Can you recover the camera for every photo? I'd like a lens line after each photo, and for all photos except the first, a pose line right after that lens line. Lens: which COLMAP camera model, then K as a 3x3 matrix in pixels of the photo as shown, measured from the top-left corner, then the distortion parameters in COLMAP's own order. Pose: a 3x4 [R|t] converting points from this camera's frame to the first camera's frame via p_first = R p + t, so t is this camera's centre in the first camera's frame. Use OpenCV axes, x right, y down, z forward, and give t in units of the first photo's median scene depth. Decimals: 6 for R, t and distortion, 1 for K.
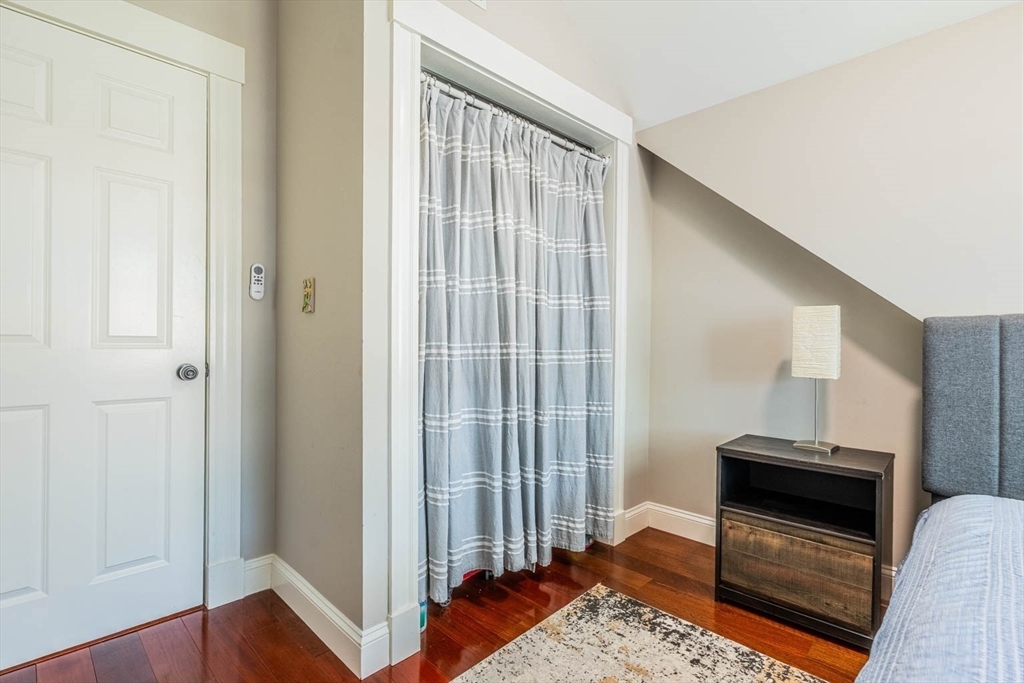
lens RADIAL K [[489.1, 0, 511.0], [0, 489.1, 336.7], [0, 0, 1]] dist [-0.002950, -0.000363]
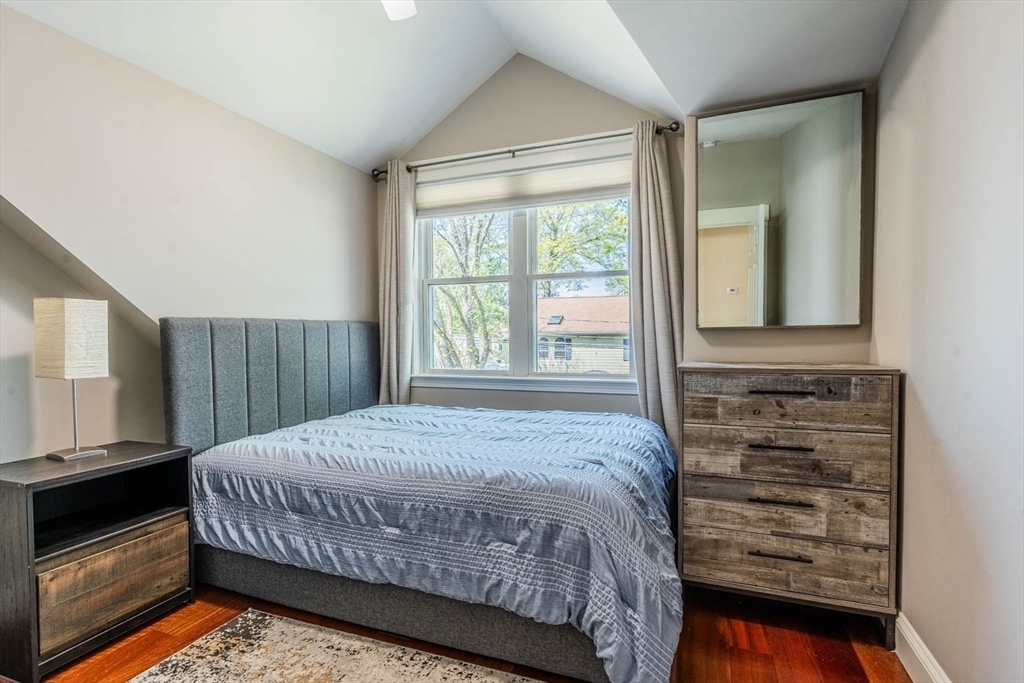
lens RADIAL K [[489.1, 0, 512.8], [0, 489.1, 344.9], [0, 0, 1]] dist [-0.002950, -0.000363]
pose [[-0.387870, -0.022653, 0.921436, -0.599856], [-0.002564, 0.999721, 0.023499, -0.001612], [-0.921711, 0.006752, -0.387819, 0.692168]]
